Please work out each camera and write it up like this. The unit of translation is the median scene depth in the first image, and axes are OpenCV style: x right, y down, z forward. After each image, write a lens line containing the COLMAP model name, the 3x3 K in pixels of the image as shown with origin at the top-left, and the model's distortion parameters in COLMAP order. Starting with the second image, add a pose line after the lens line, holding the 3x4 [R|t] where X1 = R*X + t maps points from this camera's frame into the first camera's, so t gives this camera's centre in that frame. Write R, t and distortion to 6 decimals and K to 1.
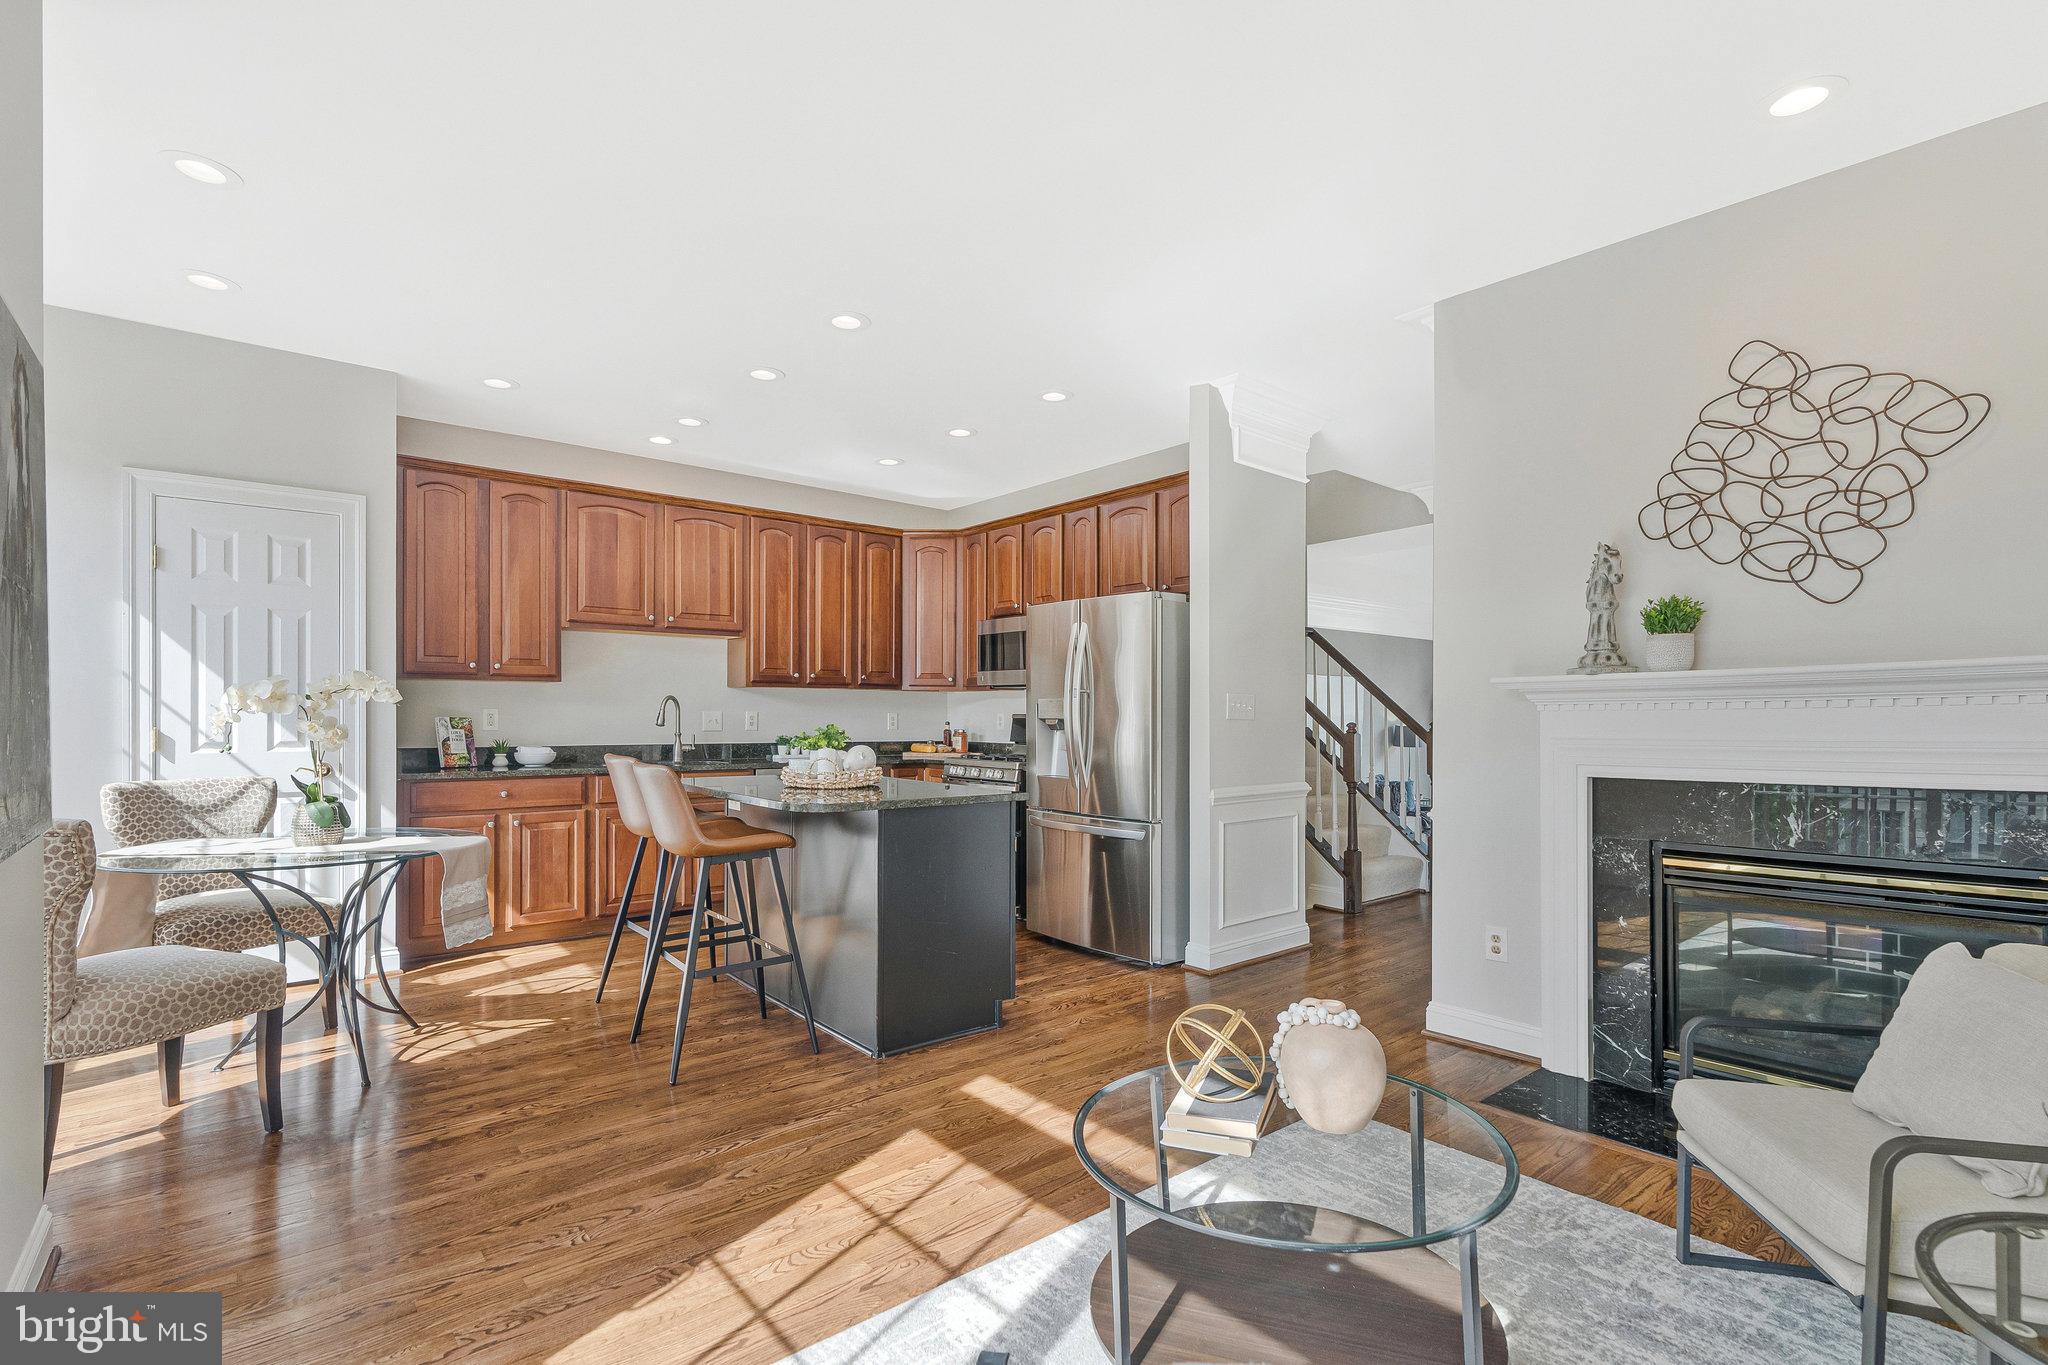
lens RADIAL K [[945.7, 0, 988.5], [0, 945.7, 714.5], [0, 0, 1]] dist [0.003134, 0.000456]
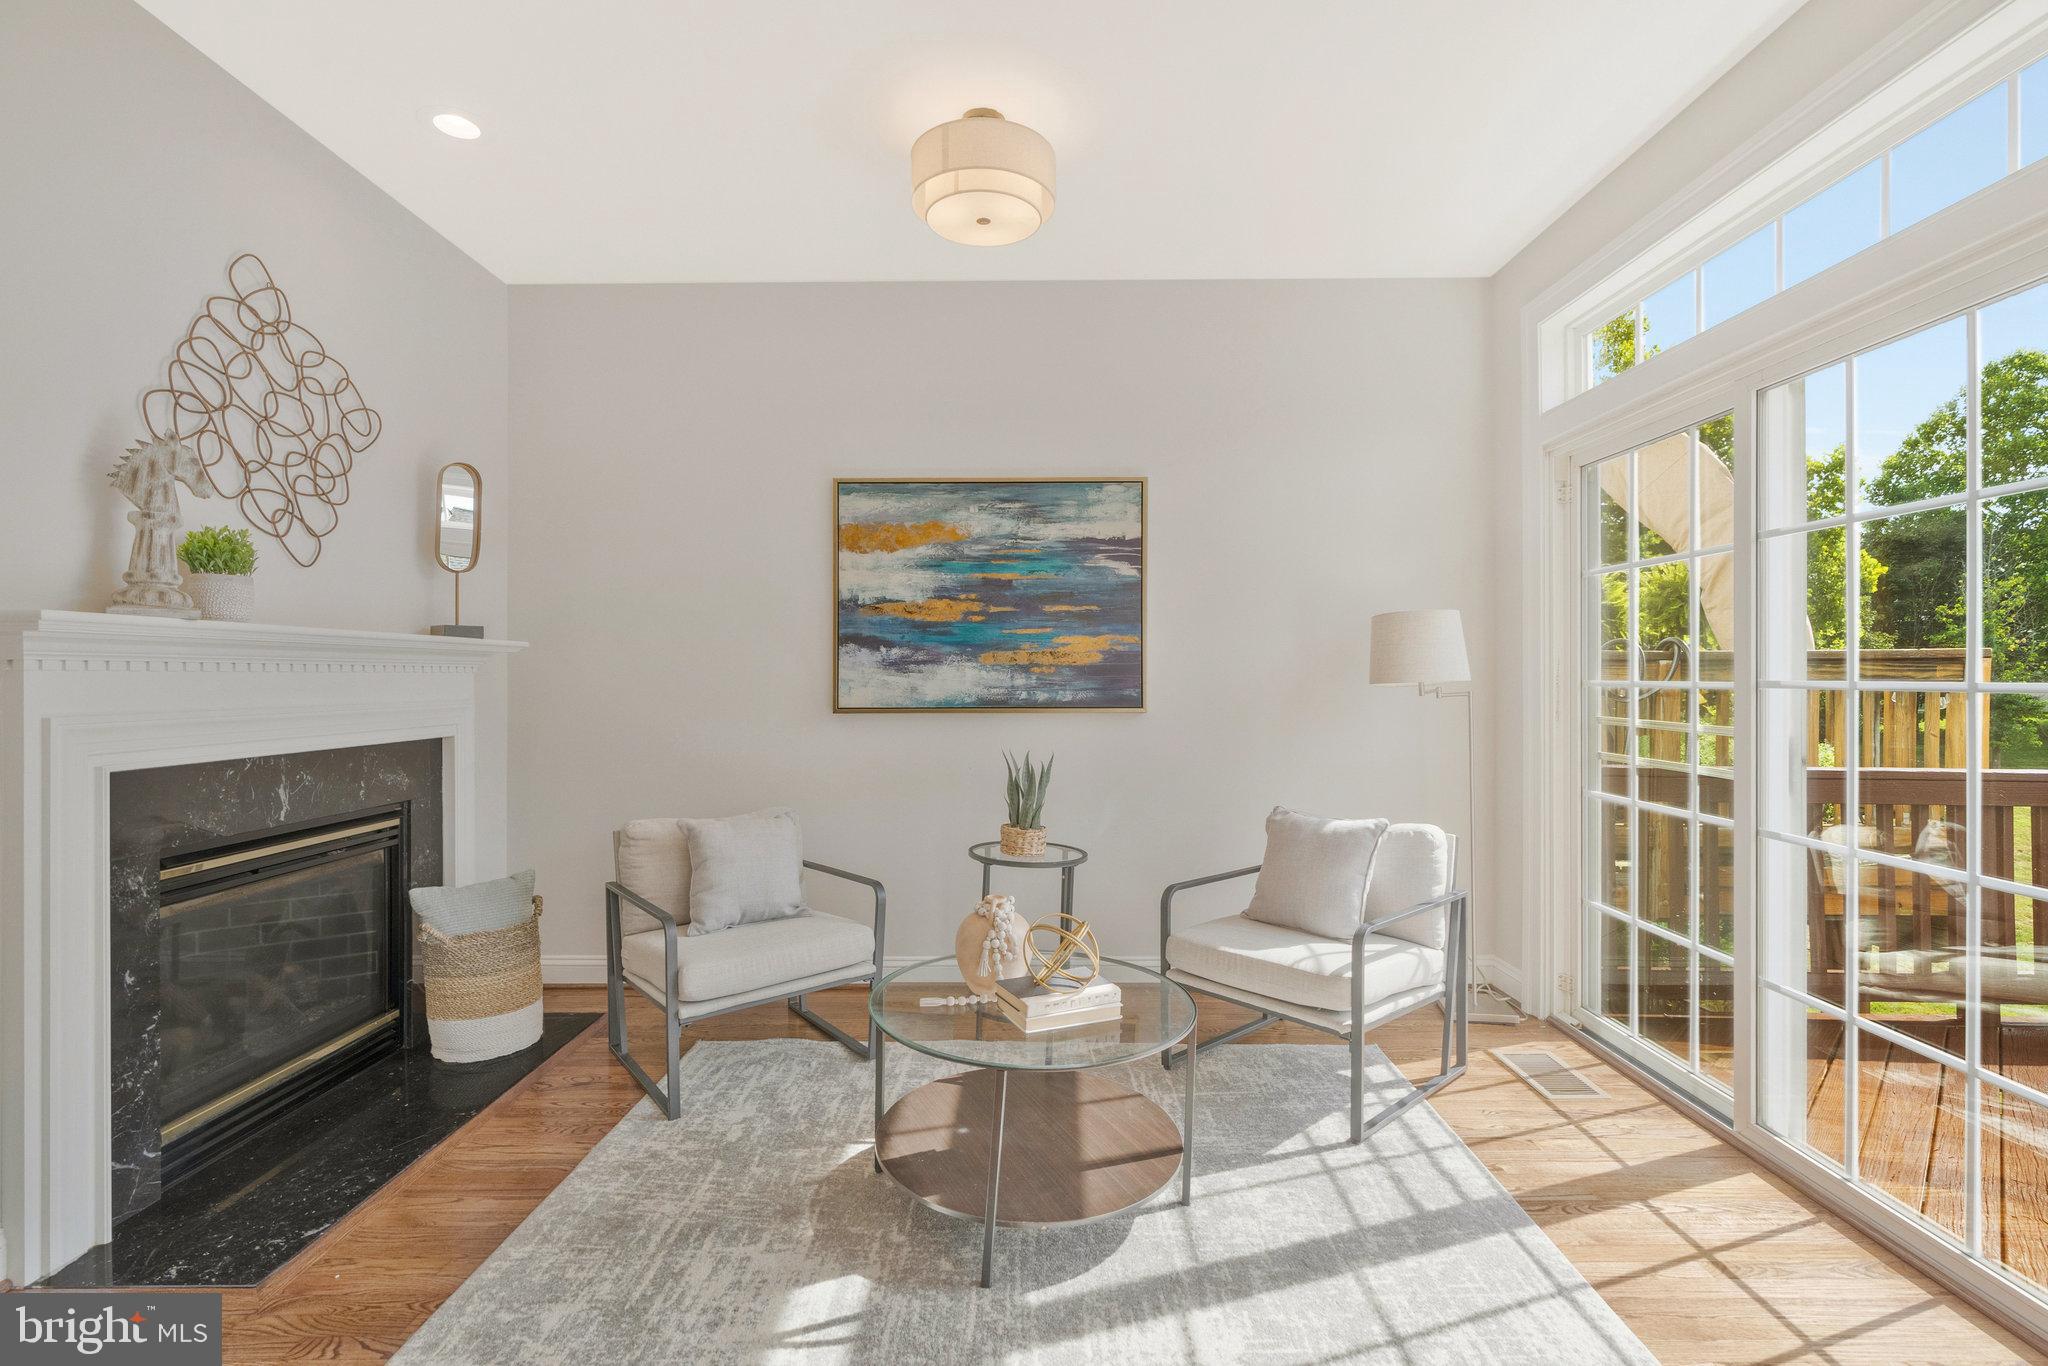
lens RADIAL K [[959.7, 0, 1016.9], [0, 959.7, 672.8], [0, 0, 1]] dist [-0.003596, 0.000181]
pose [[-0.782335, 0.002484, 0.622853, -0.173903], [0.002344, 0.999997, -0.001044, -0.001618], [-0.622853, 0.000643, -0.782338, 0.723568]]
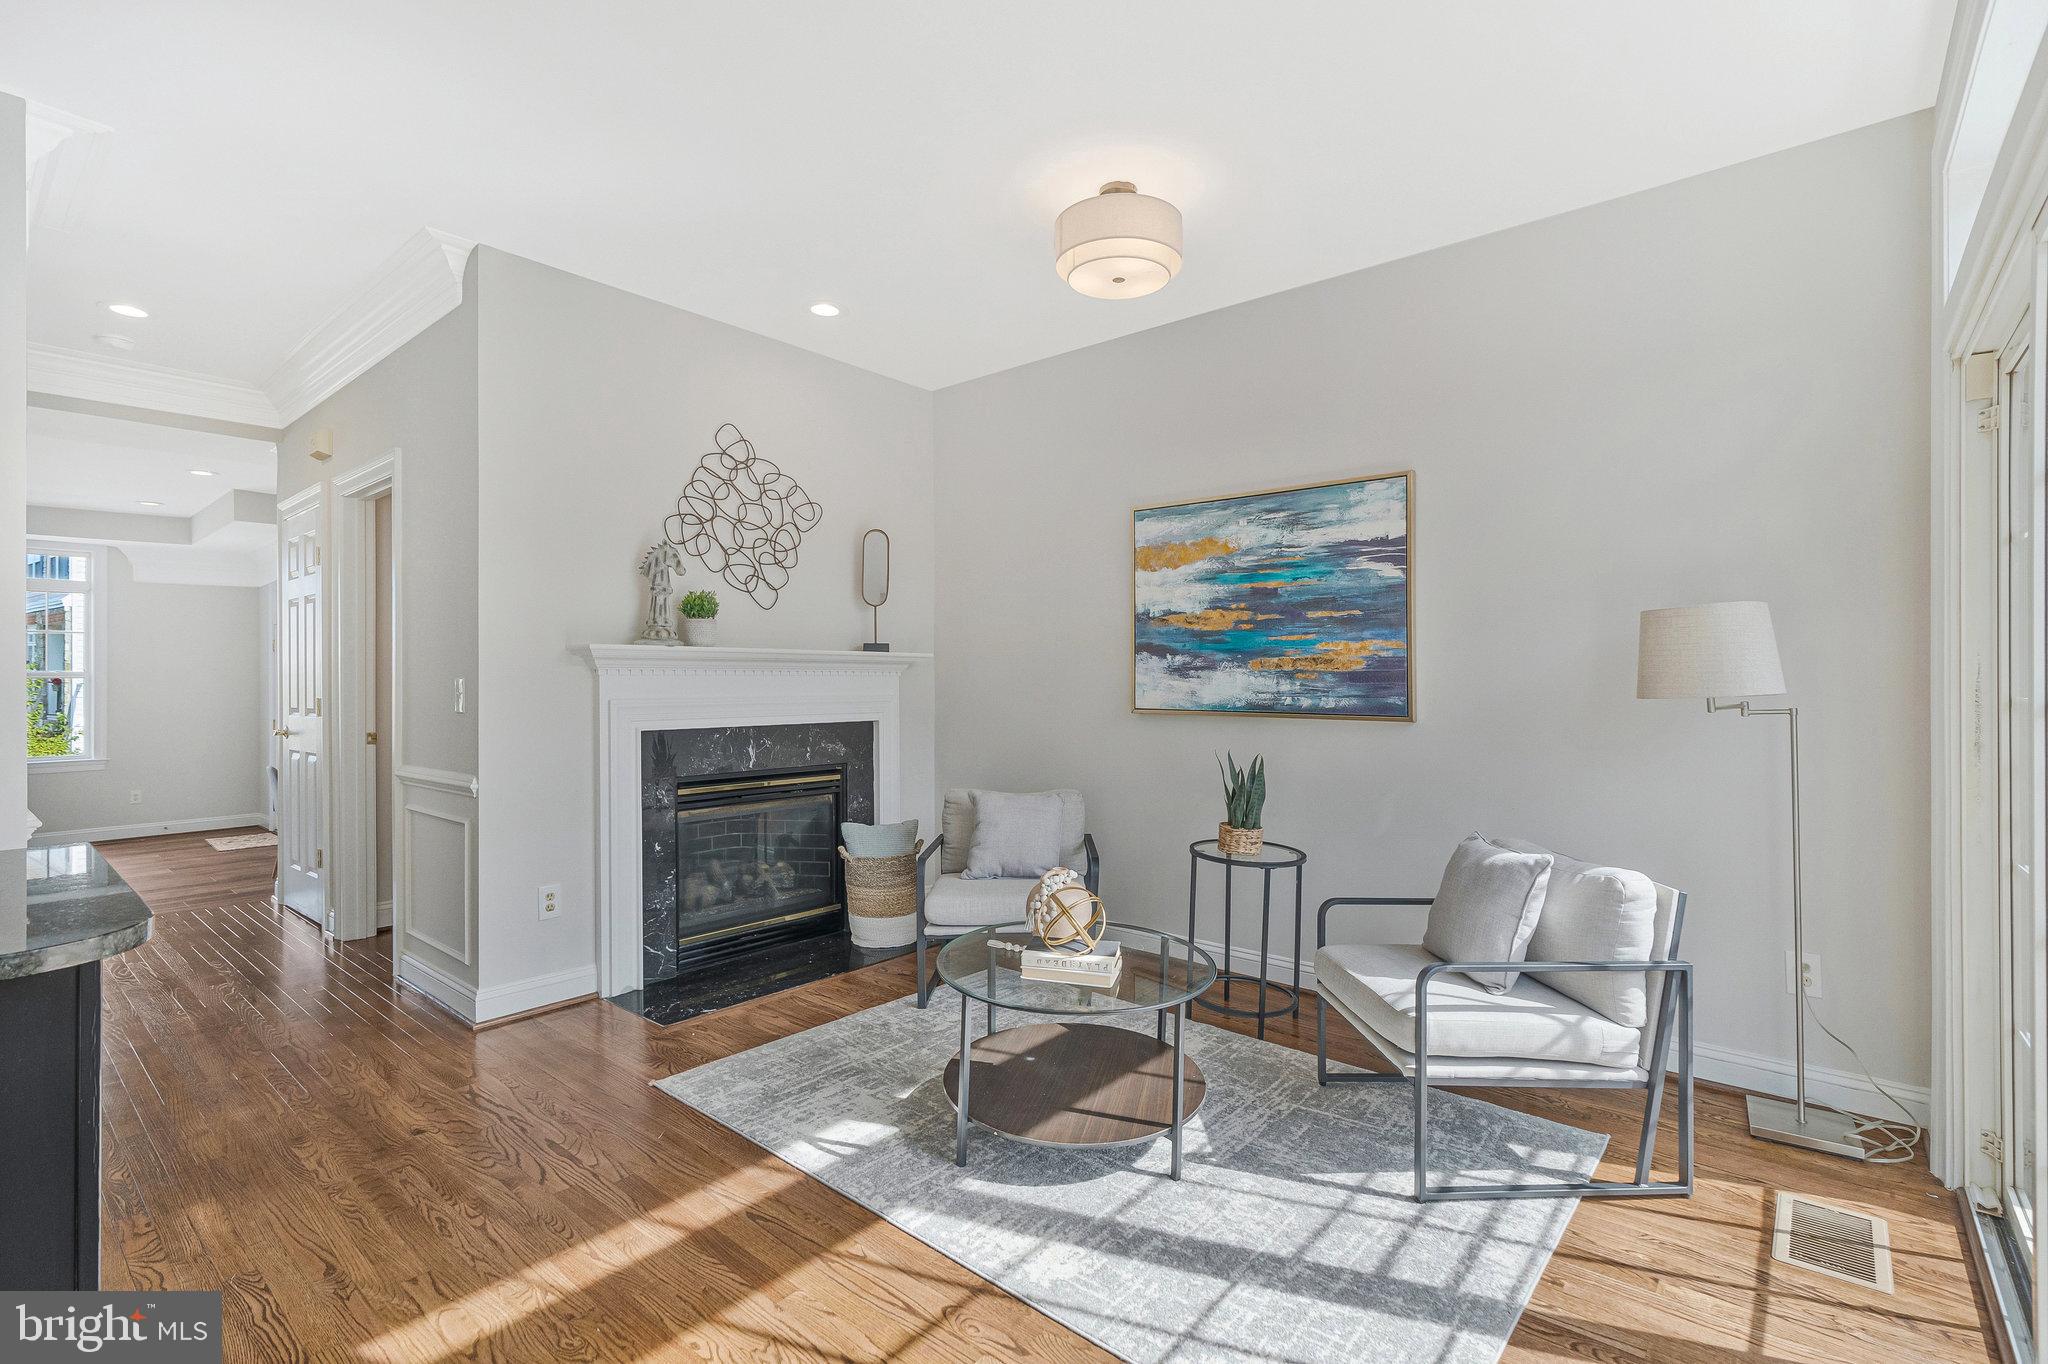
lens RADIAL K [[944.0, 0, 1021.7], [0, 944.0, 677.6], [0, 0, 1]] dist [-0.005206, -0.000569]
pose [[-0.197549, -0.003044, 0.980288, -0.403599], [-0.002238, 0.999994, 0.002654, -0.004840], [-0.980291, -0.001669, -0.197554, 0.488904]]
